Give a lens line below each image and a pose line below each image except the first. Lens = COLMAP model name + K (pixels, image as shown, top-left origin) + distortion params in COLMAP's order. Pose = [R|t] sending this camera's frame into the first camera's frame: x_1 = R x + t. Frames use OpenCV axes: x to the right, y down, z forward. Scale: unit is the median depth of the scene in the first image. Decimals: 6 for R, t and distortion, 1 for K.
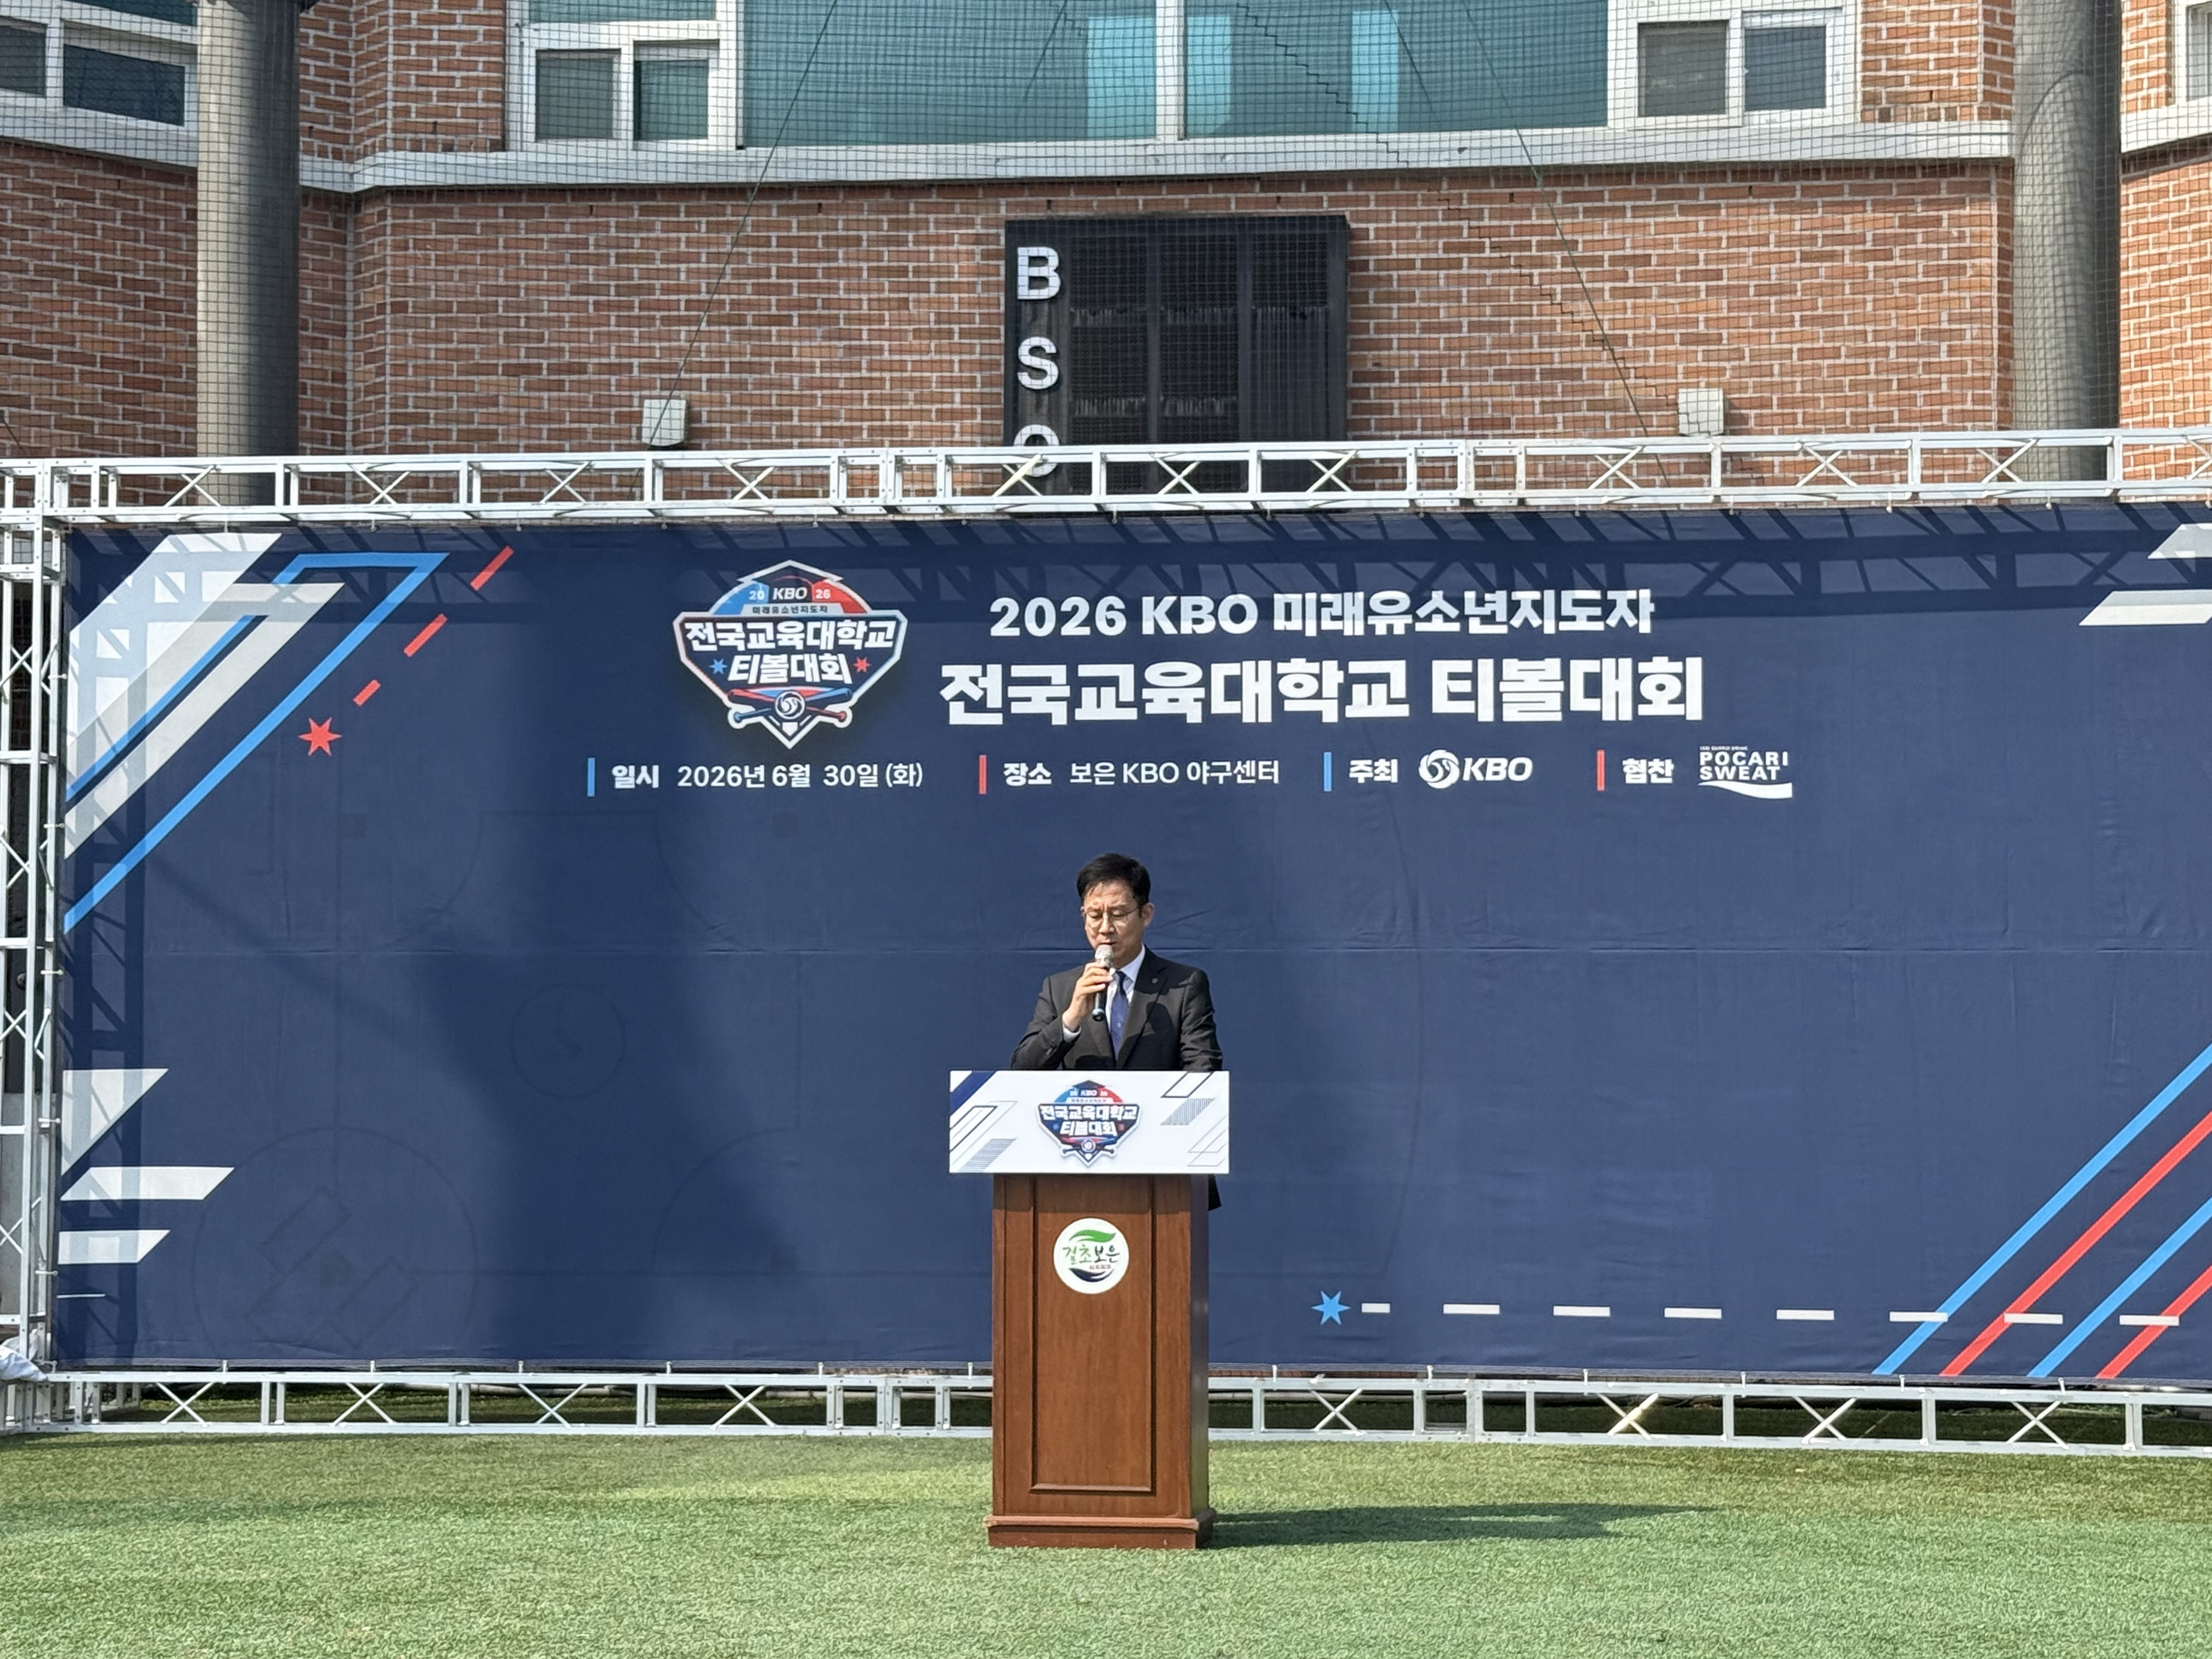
lens RADIAL K [[5459.1, 0, 1106.0], [0, 5459.1, 829.5], [0, 0, 1]] dist [-0.550371, 12.670825]
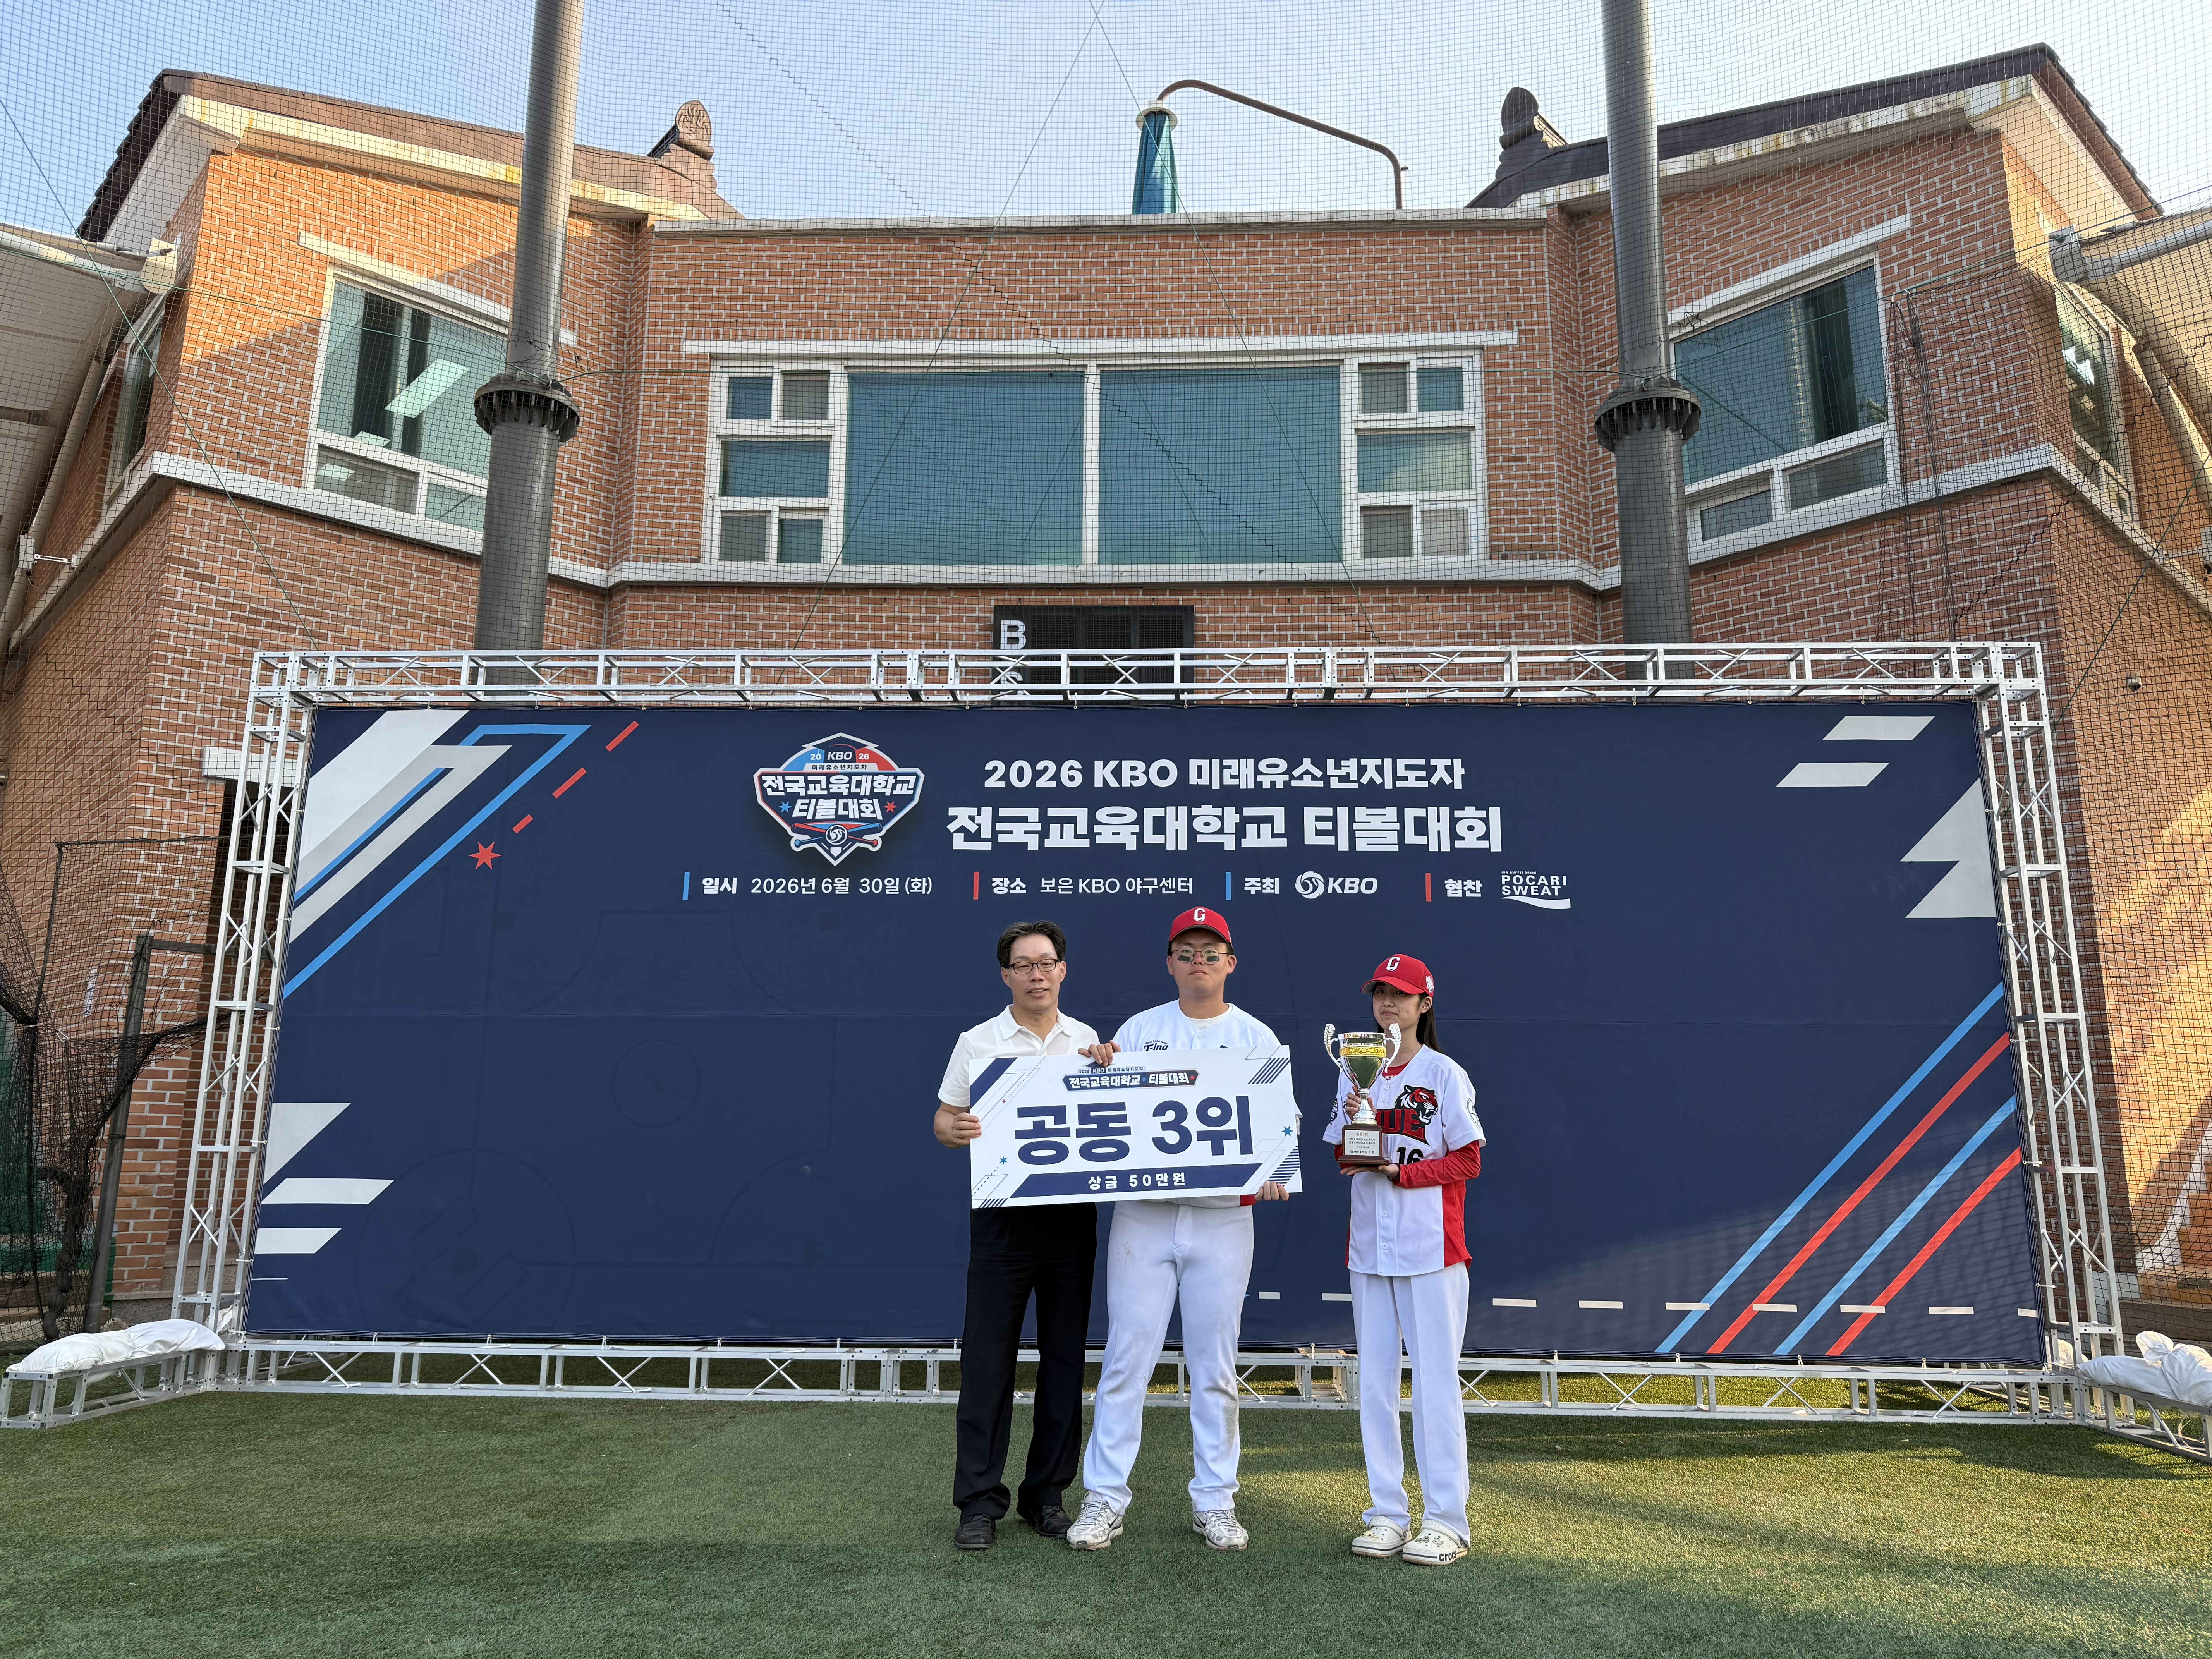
lens RADIAL K [[1583.9, 0, 1122.4], [0, 1583.9, 833.8], [0, 0, 1]] dist [0.083127, -0.098370]
pose [[0.997056, 0.022535, 0.073287, -0.015447], [-0.012087, 0.990078, -0.139998, 0.032555], [-0.075715, 0.138700, 0.987436, 0.601765]]
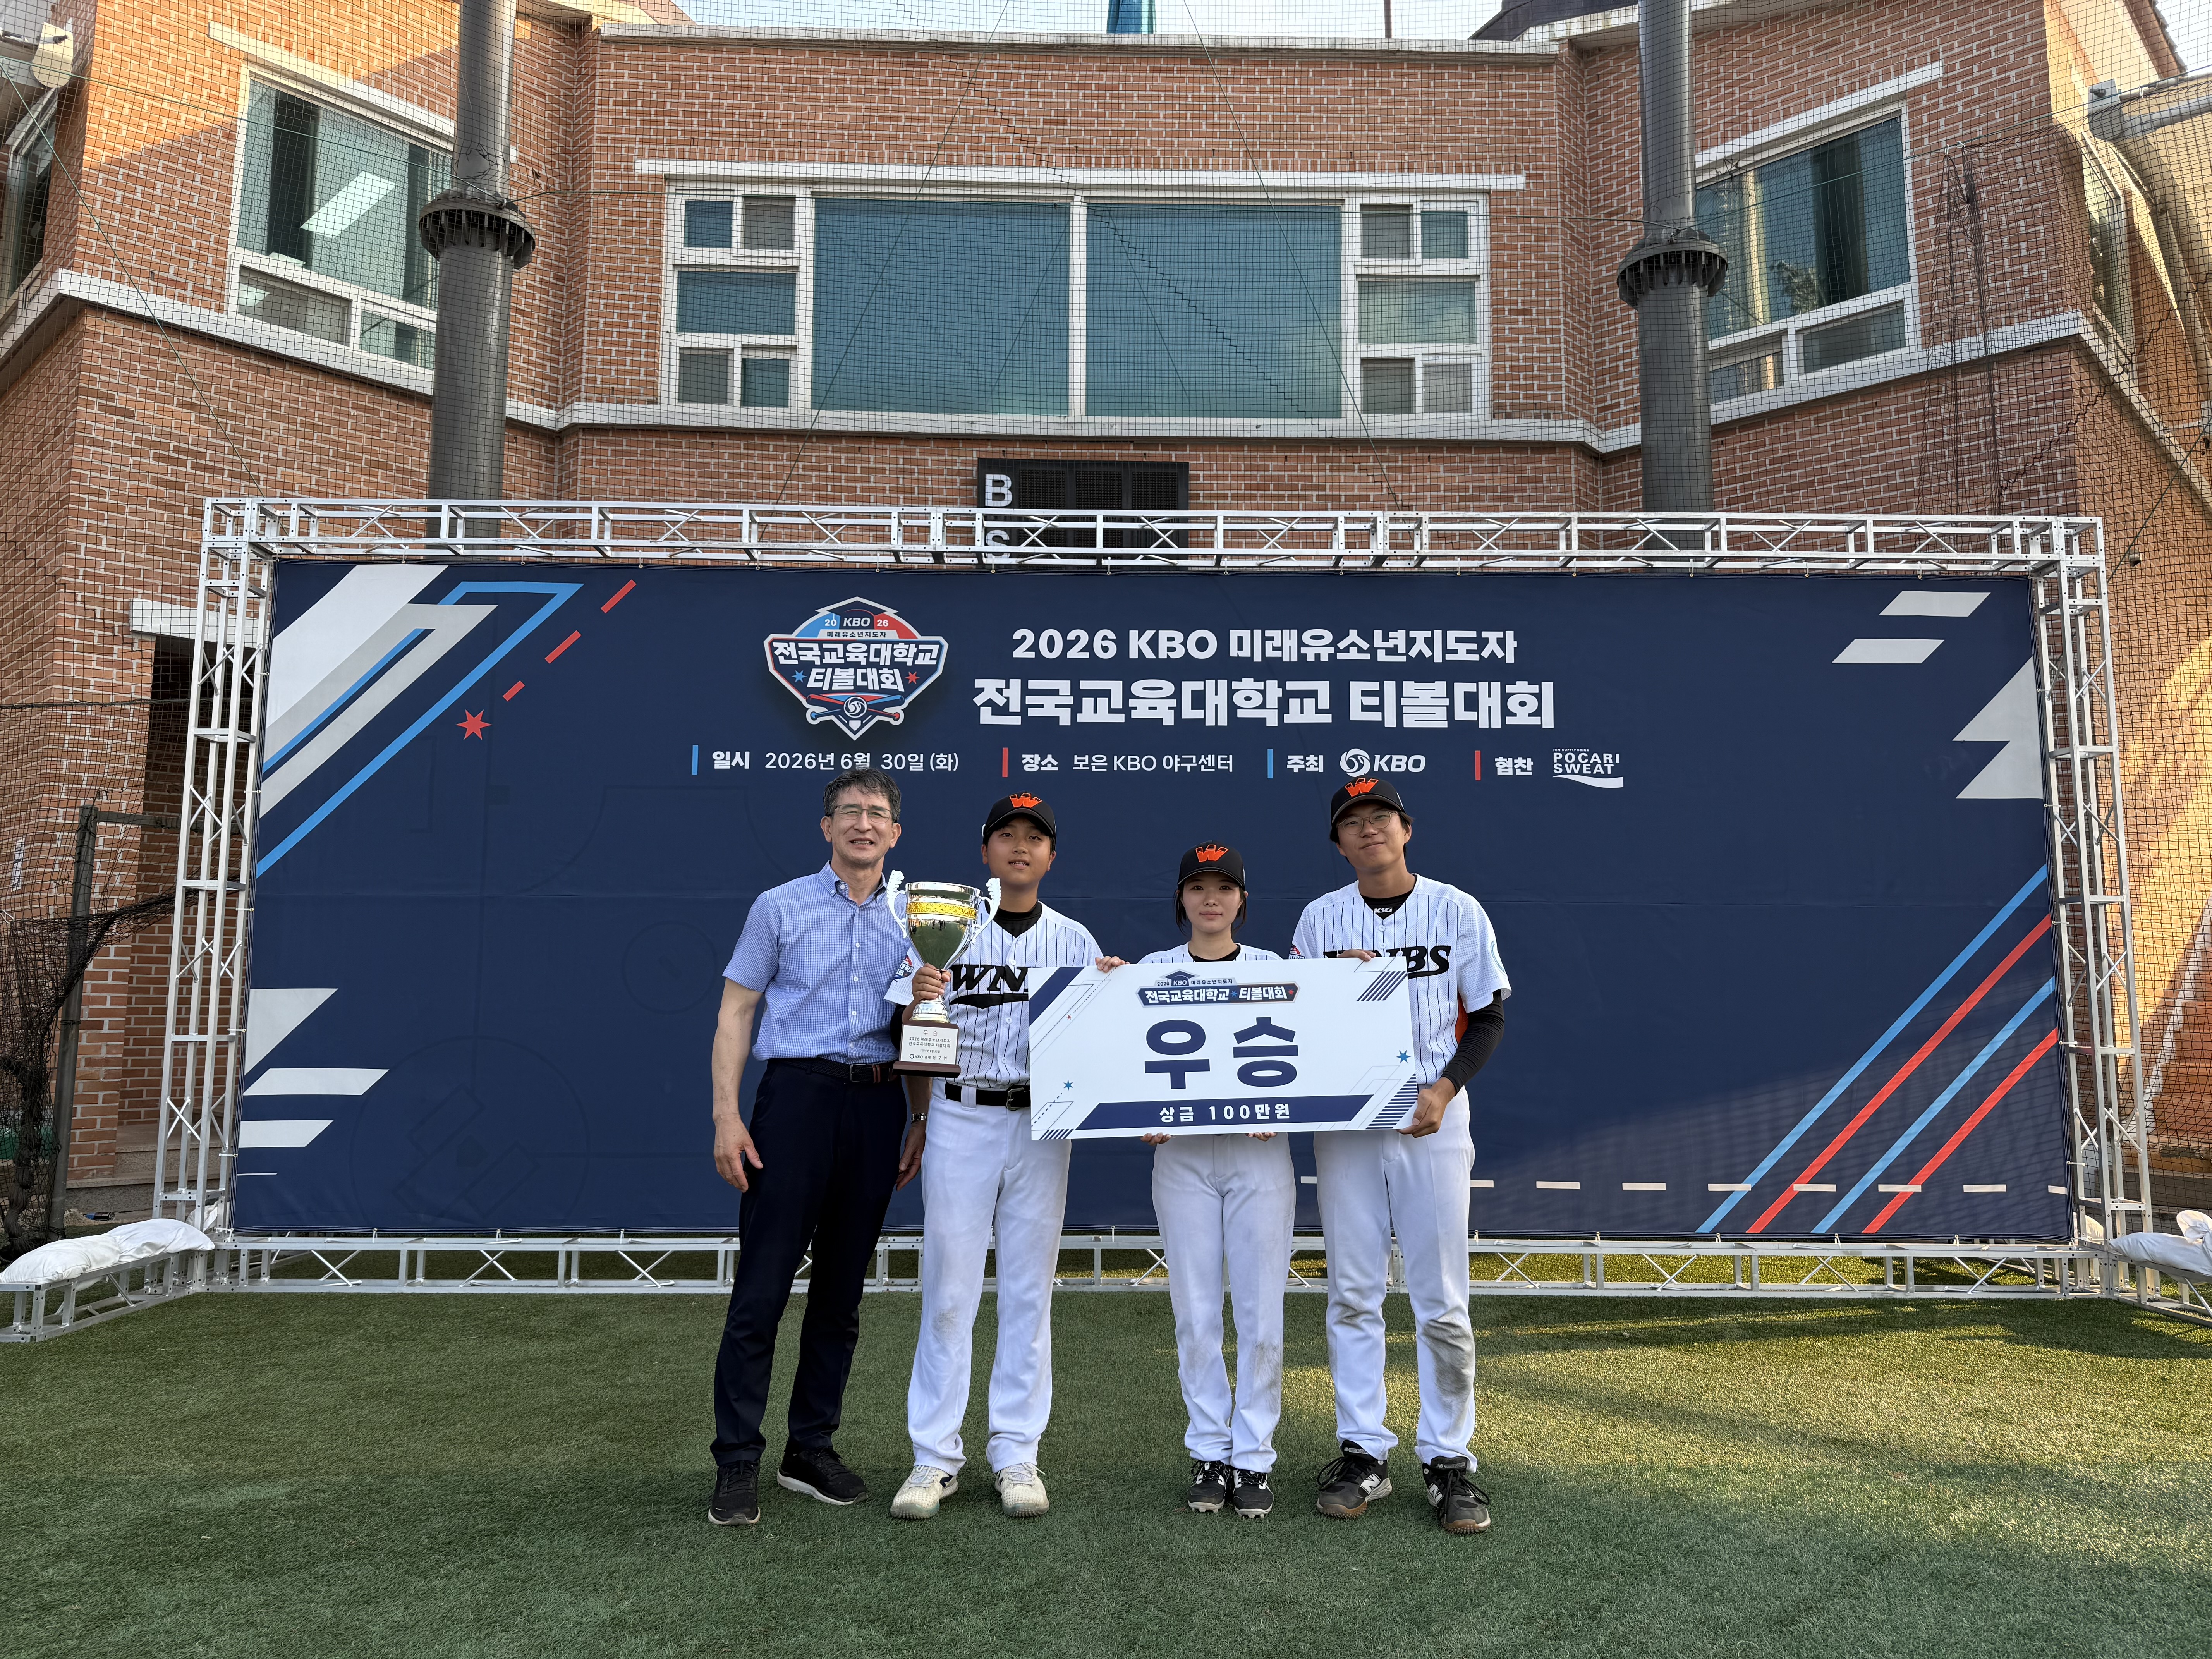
lens RADIAL K [[1575.4, 0, 1110.8], [0, 1575.4, 826.2], [0, 0, 1]] dist [0.070962, -0.078505]
pose [[0.990099, 0.018680, 0.139124, -0.049916], [-0.011309, 0.998499, -0.053589, 0.025215], [-0.139916, 0.051485, 0.988824, 0.625571]]
